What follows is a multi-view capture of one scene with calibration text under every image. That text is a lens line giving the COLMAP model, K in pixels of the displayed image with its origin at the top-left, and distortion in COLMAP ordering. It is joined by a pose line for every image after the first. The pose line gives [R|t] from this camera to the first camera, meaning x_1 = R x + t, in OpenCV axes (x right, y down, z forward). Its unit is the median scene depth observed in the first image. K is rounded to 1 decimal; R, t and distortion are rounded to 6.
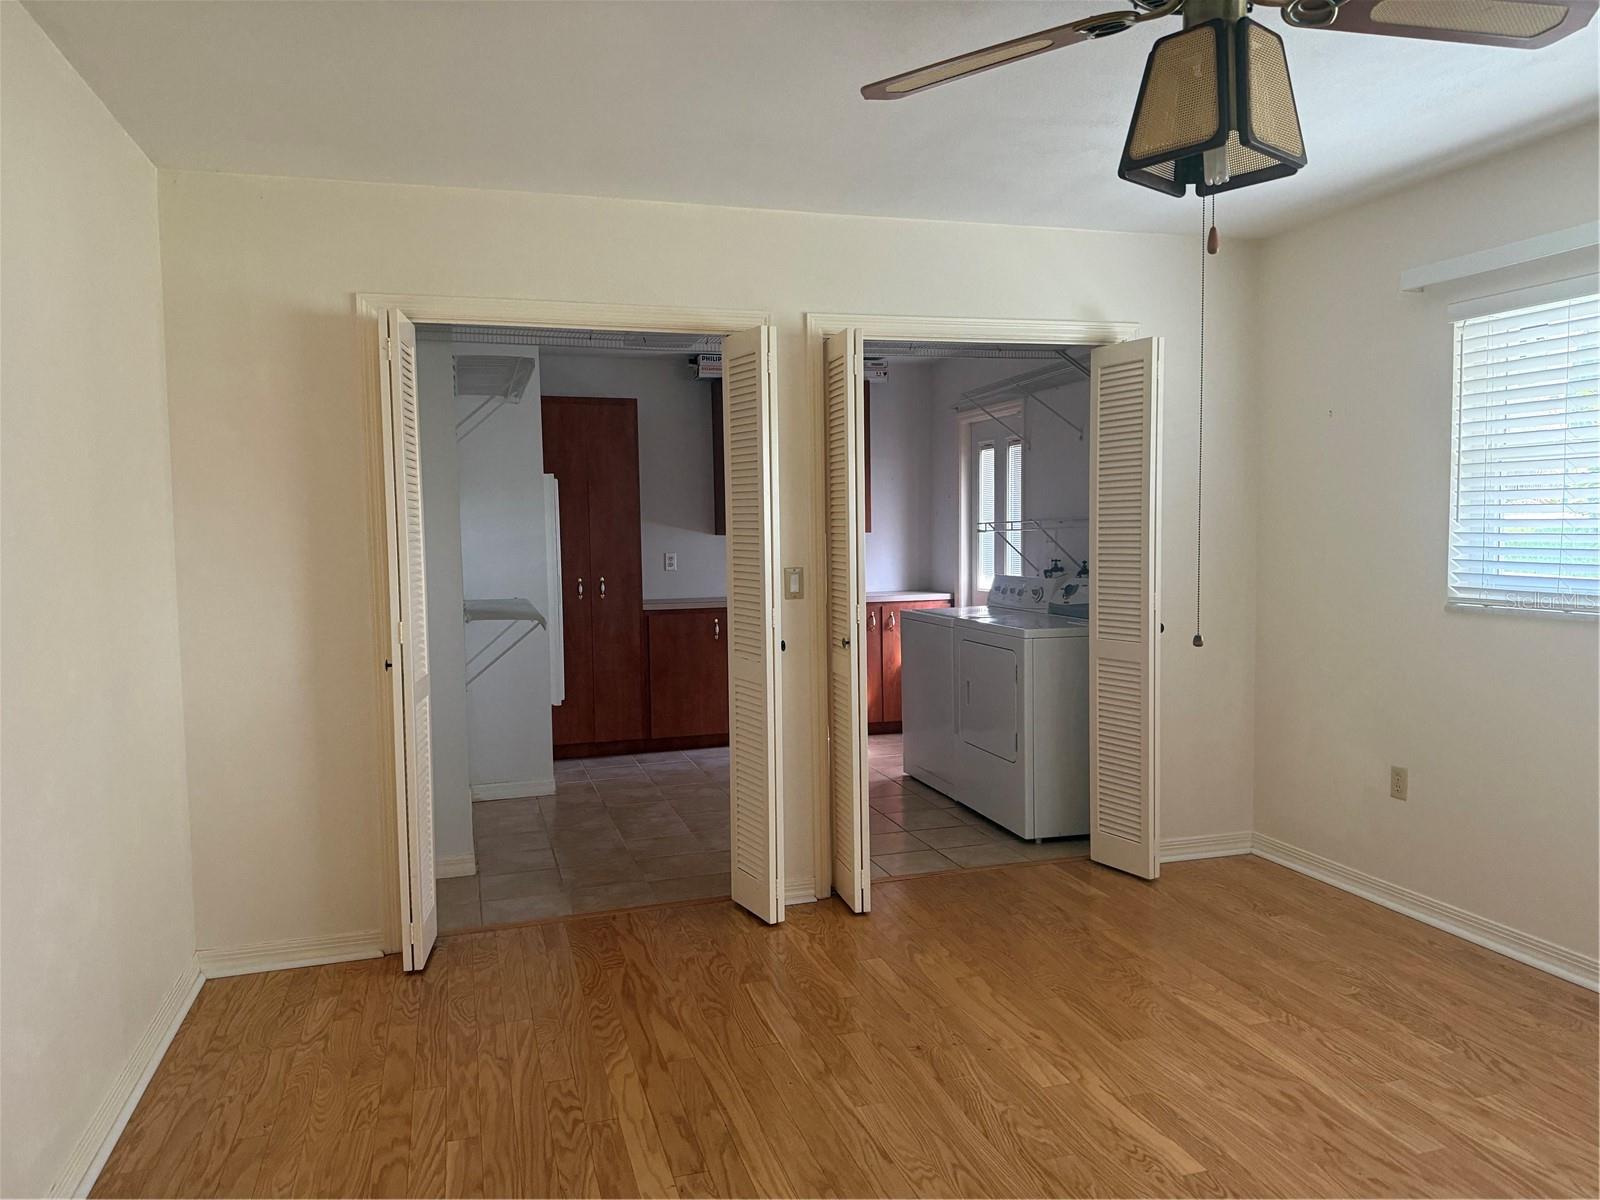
lens RADIAL K [[1126.1, 0, 800.0], [0, 1126.1, 600.0], [0, 0, 1]] dist [0.066403, -0.088809]
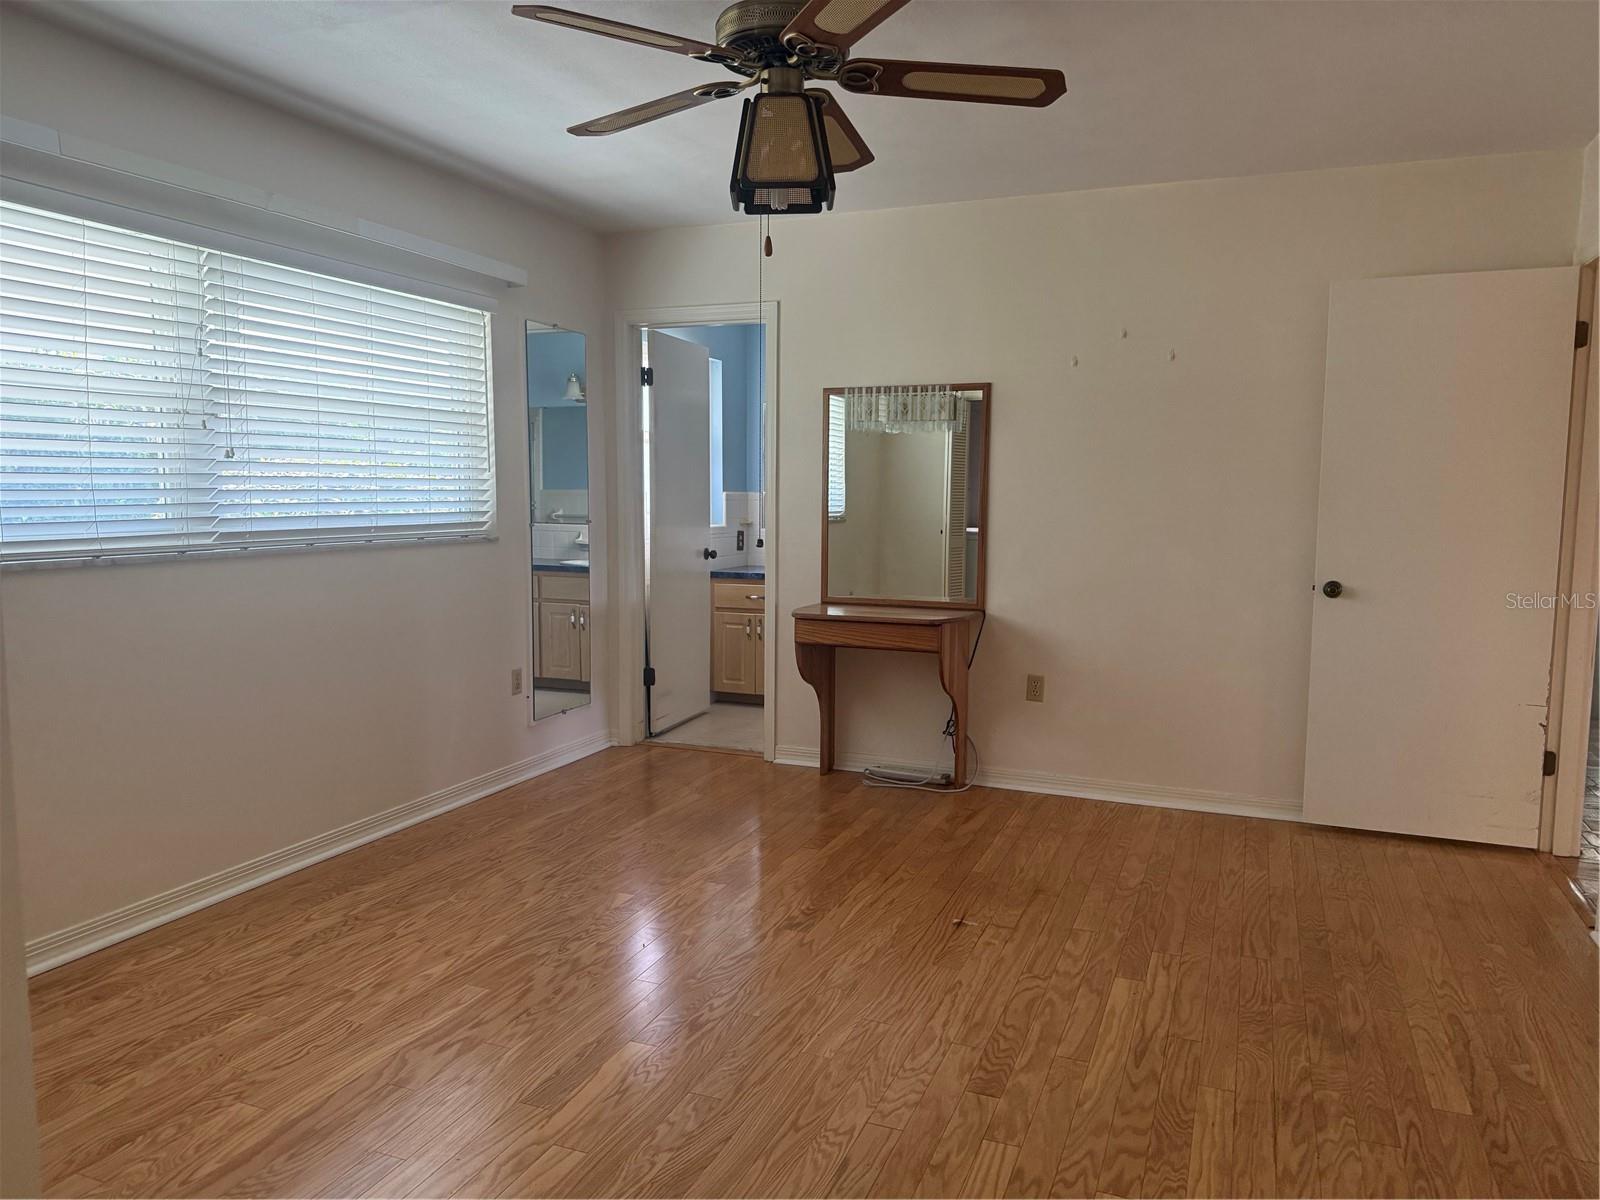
lens RADIAL K [[1126.1, 0, 800.0], [0, 1126.1, 600.0], [0, 0, 1]] dist [0.066403, -0.088809]
pose [[-0.774628, -0.051377, 0.630327, -0.278174], [0.048014, 0.989040, 0.139621, -0.042329], [-0.630592, 0.138419, -0.763671, 1.057921]]
